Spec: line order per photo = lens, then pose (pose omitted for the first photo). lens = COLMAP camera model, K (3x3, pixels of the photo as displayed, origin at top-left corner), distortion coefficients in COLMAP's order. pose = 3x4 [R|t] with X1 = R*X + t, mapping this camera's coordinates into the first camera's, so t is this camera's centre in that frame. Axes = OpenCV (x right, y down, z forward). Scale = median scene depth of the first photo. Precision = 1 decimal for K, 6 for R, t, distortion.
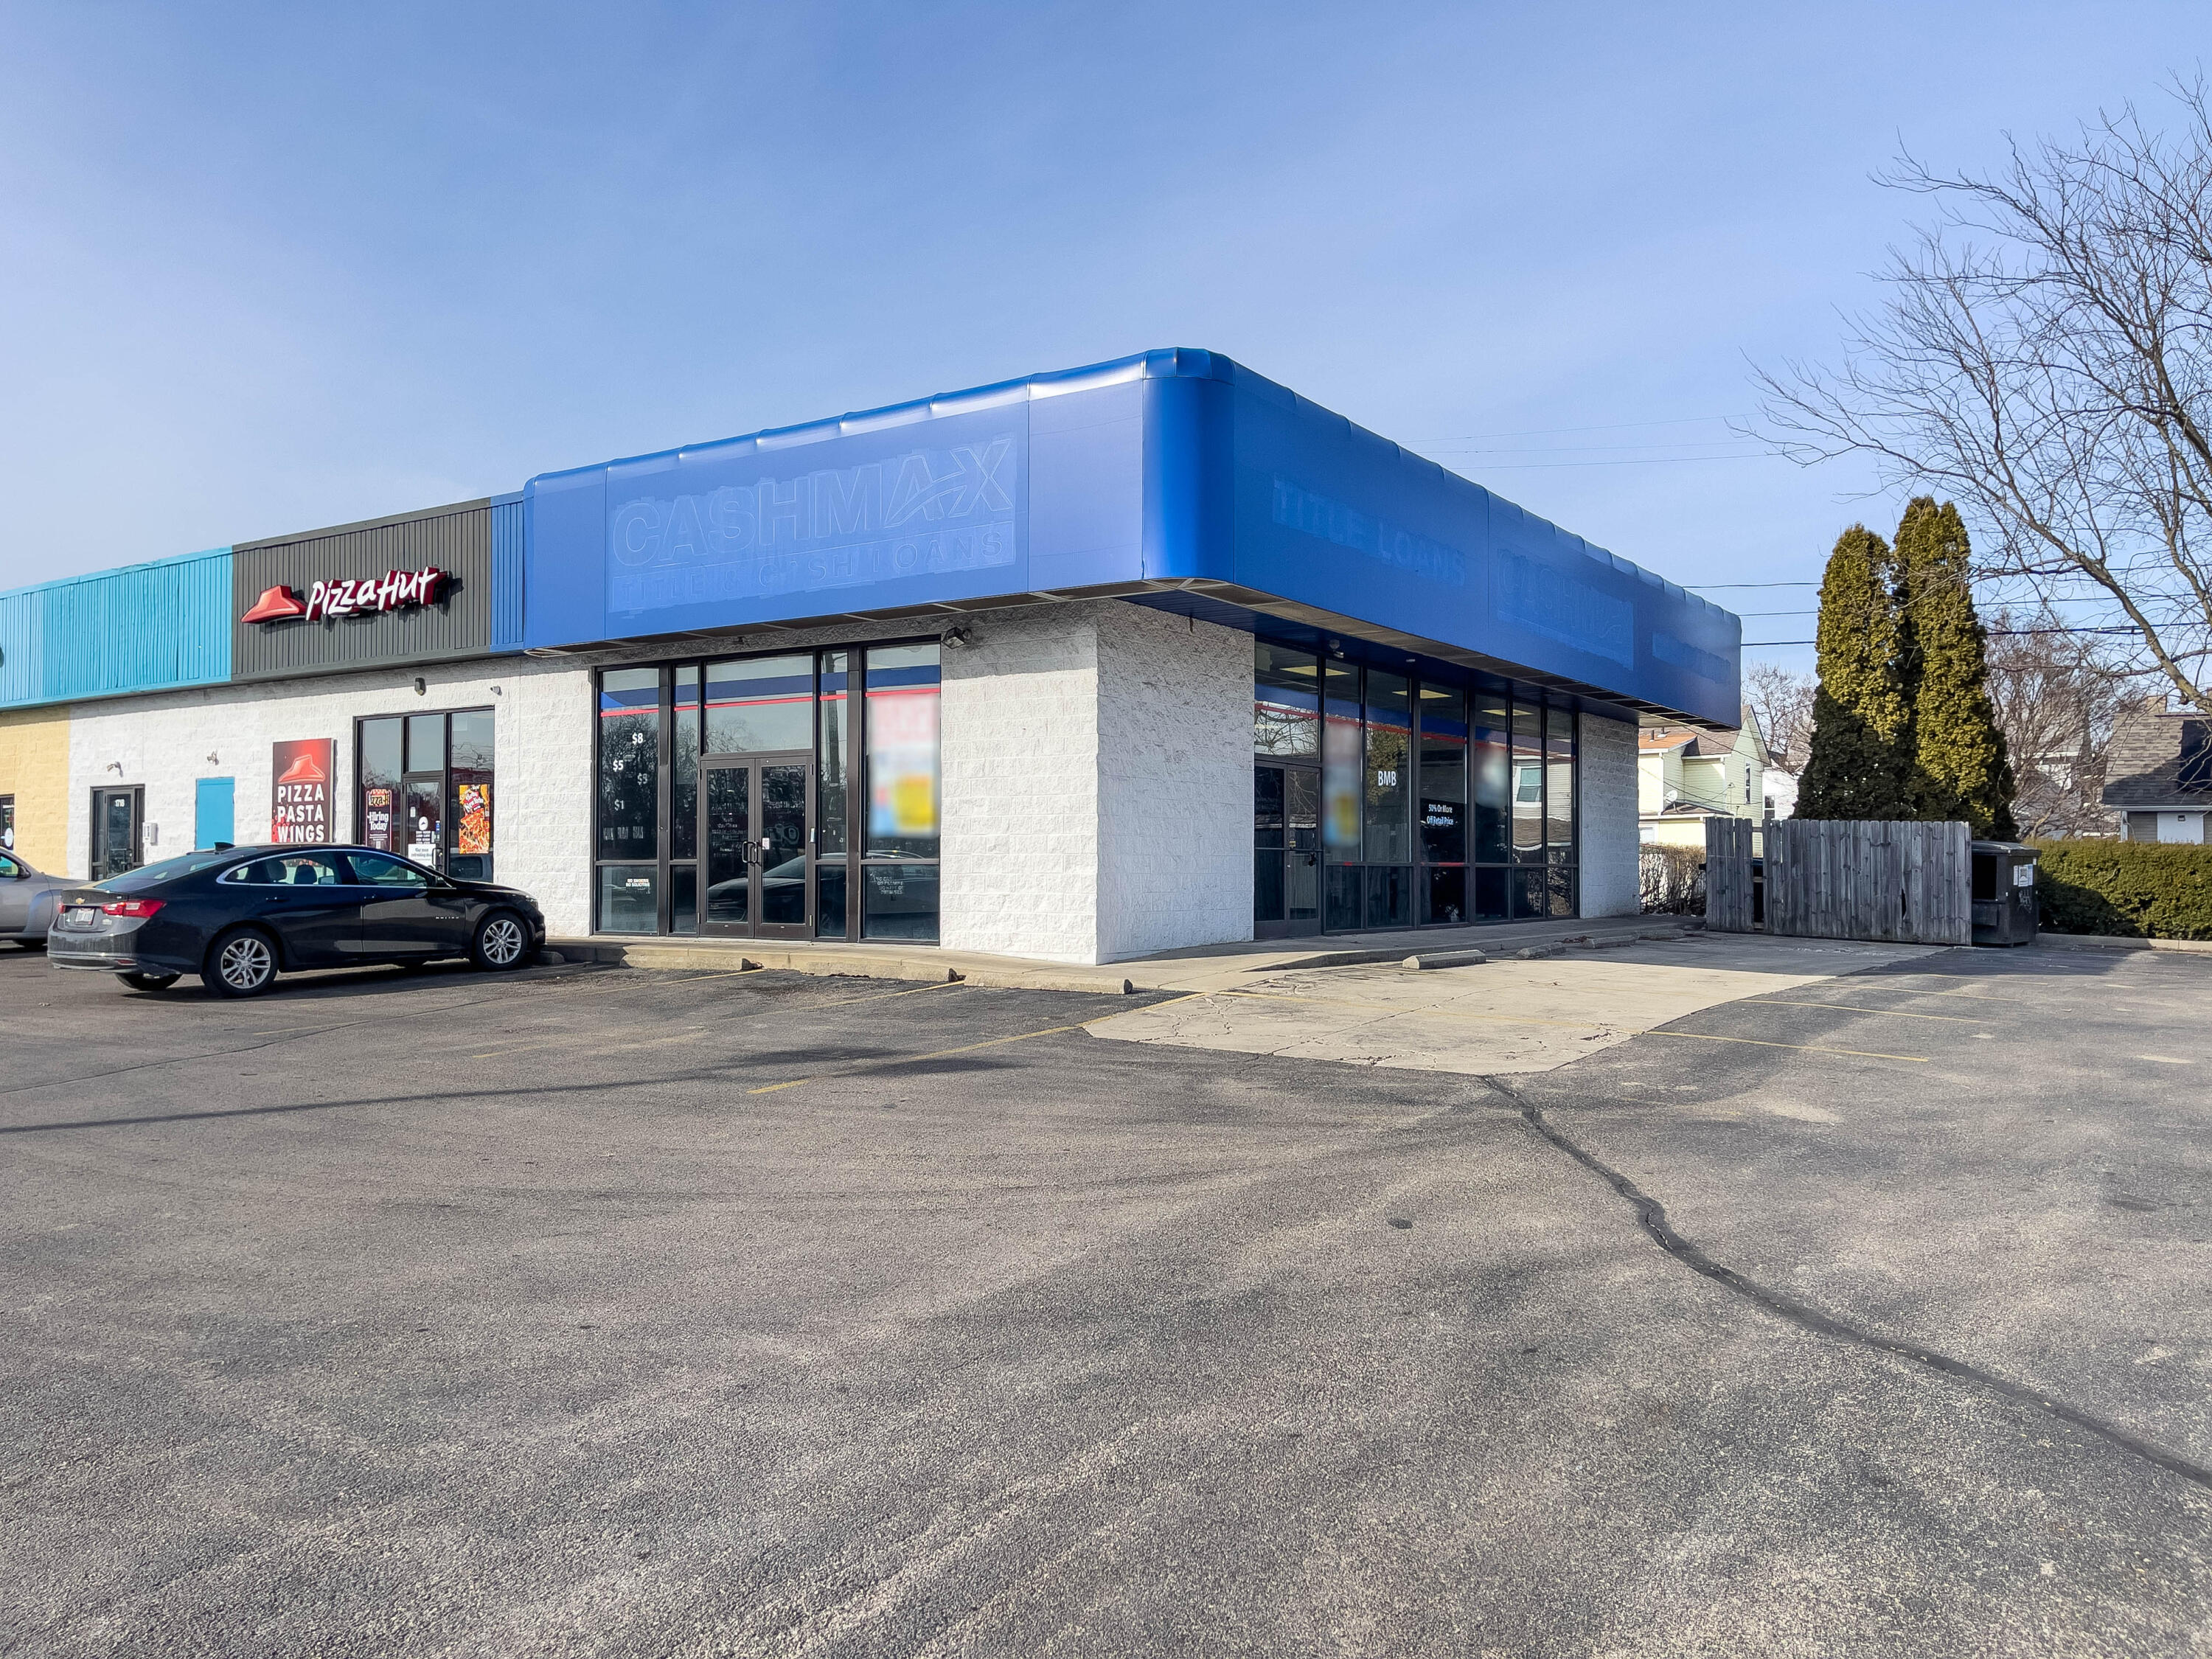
lens RADIAL K [[1628.3, 0, 1201.6], [0, 1628.3, 839.2], [0, 0, 1]] dist [0.076393, -0.085748]
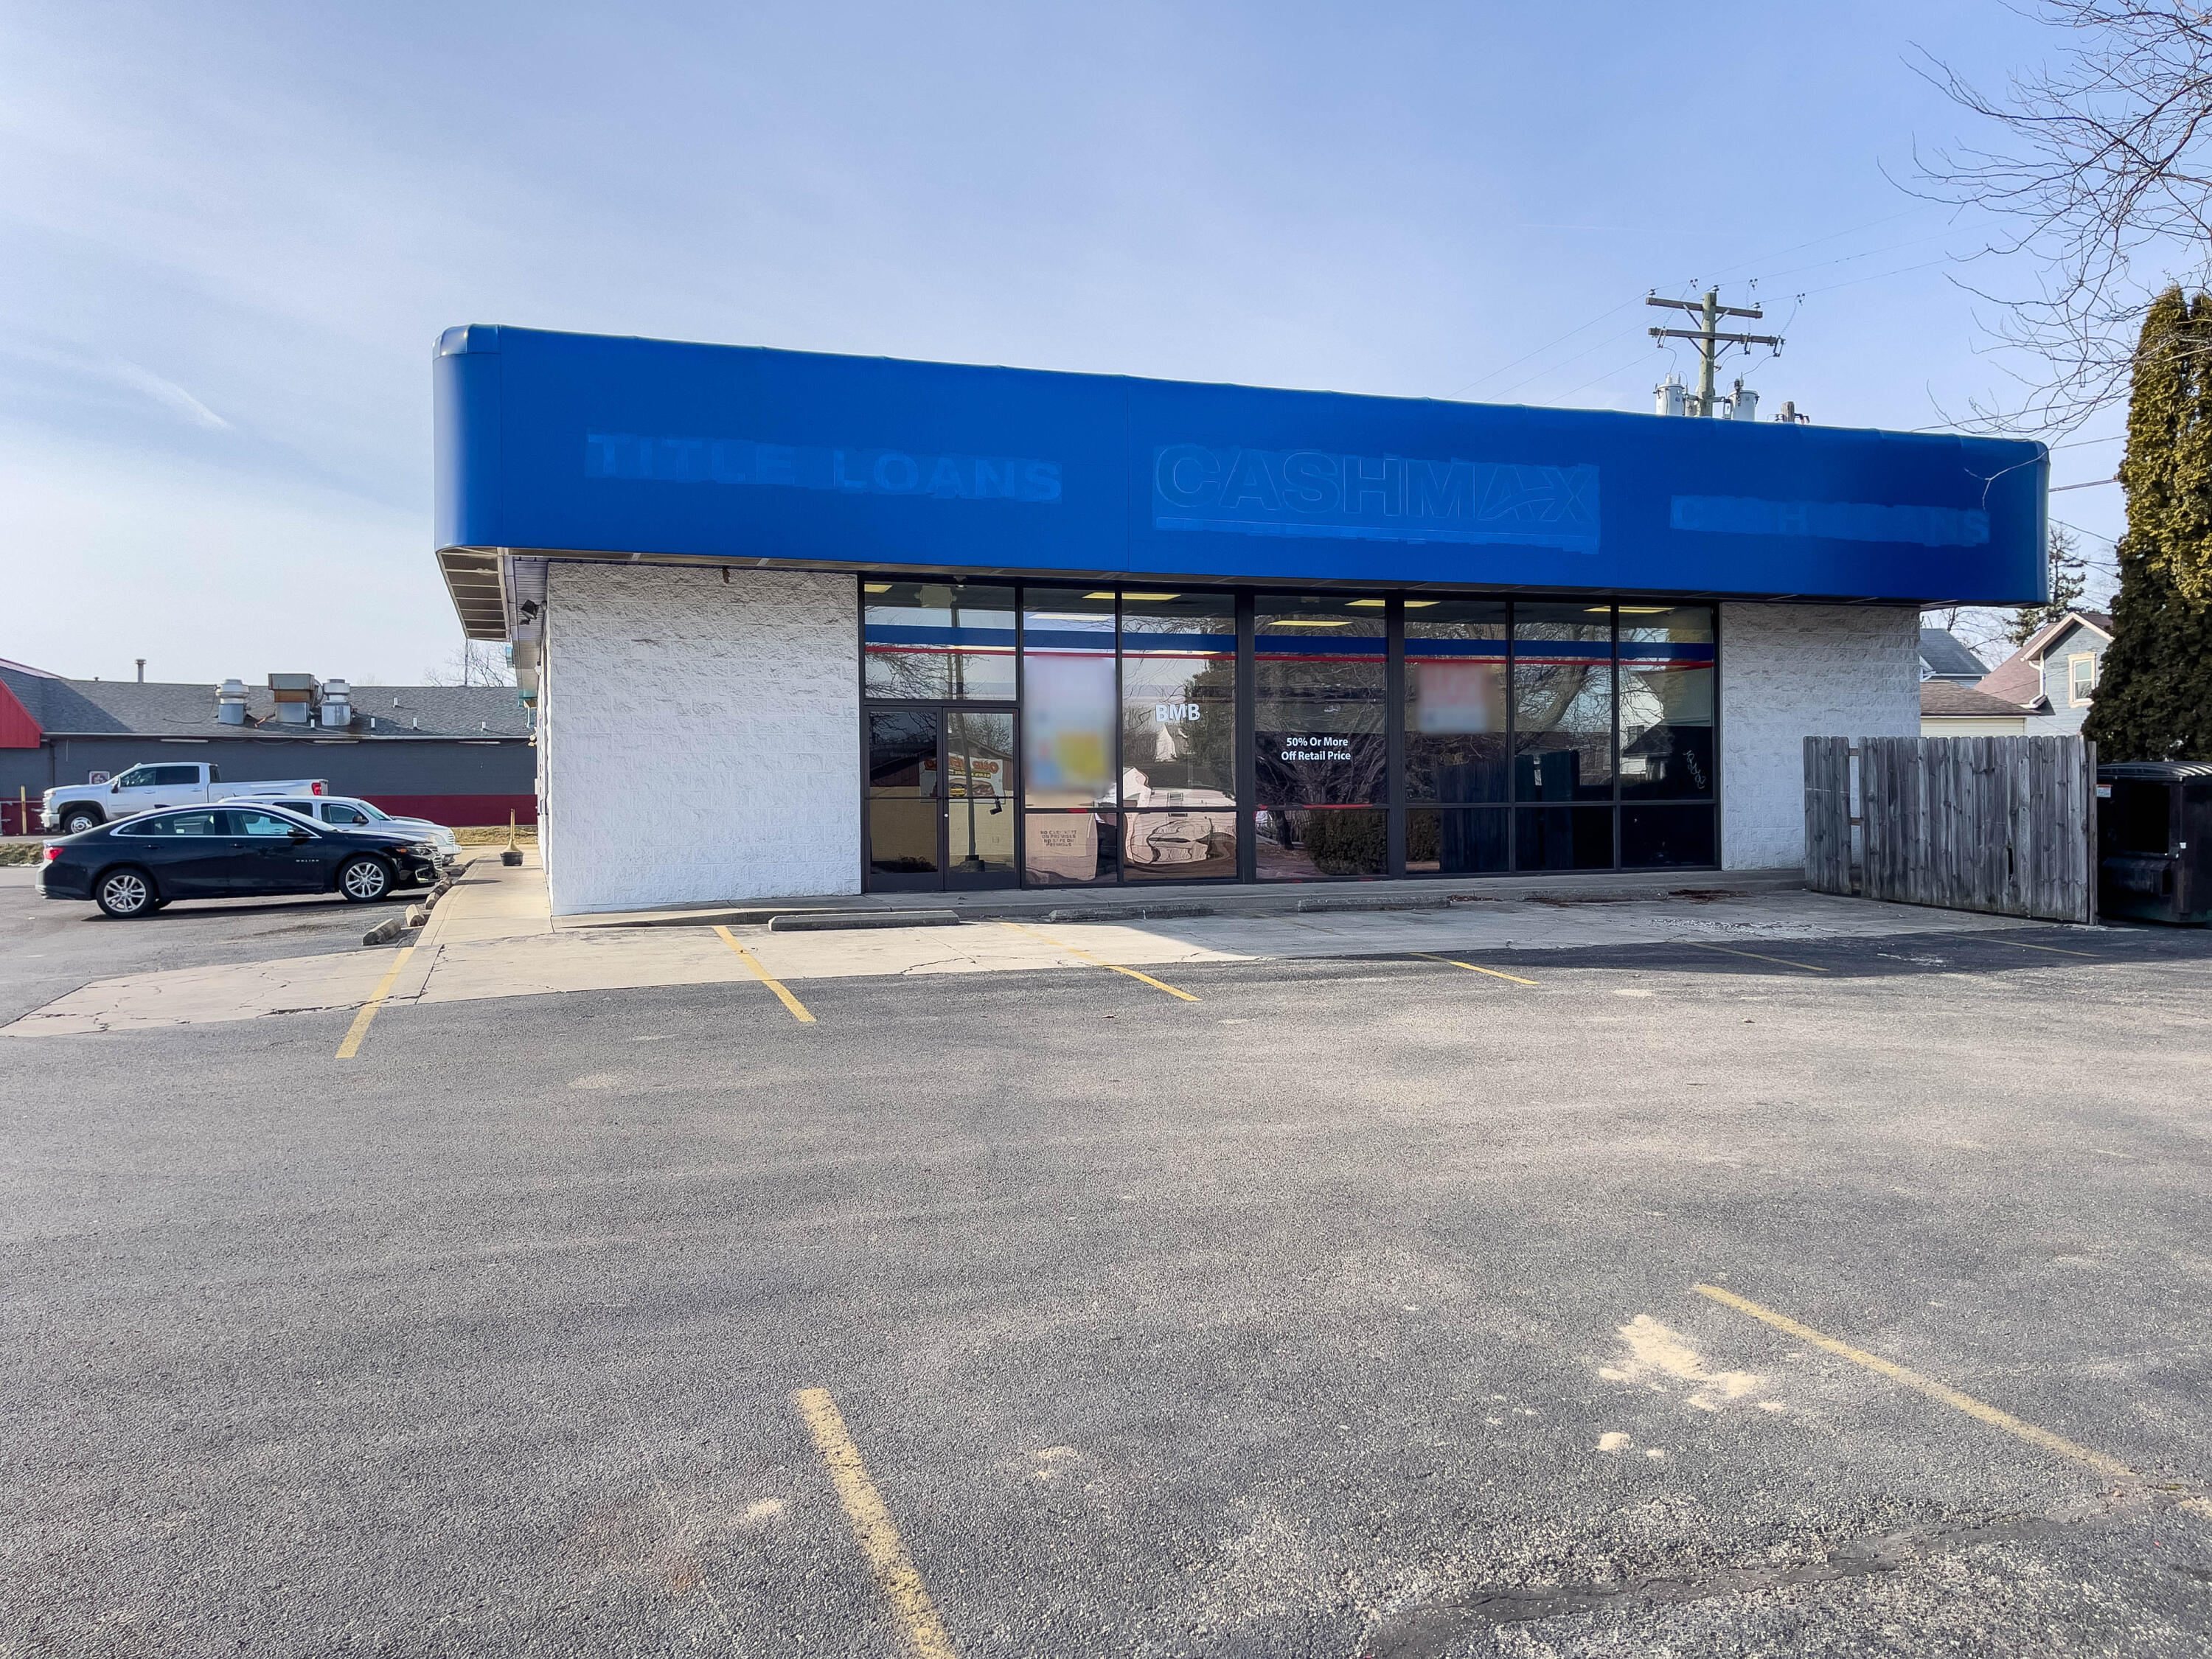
lens RADIAL K [[1639.1, 0, 1051.6], [0, 1639.1, 802.2], [0, 0, 1]] dist [0.041490, 0.007091]
pose [[0.795262, -0.009263, -0.606195, 0.530011], [0.022228, 0.999657, 0.013885, -0.002008], [0.605858, -0.024517, 0.795195, 0.222632]]
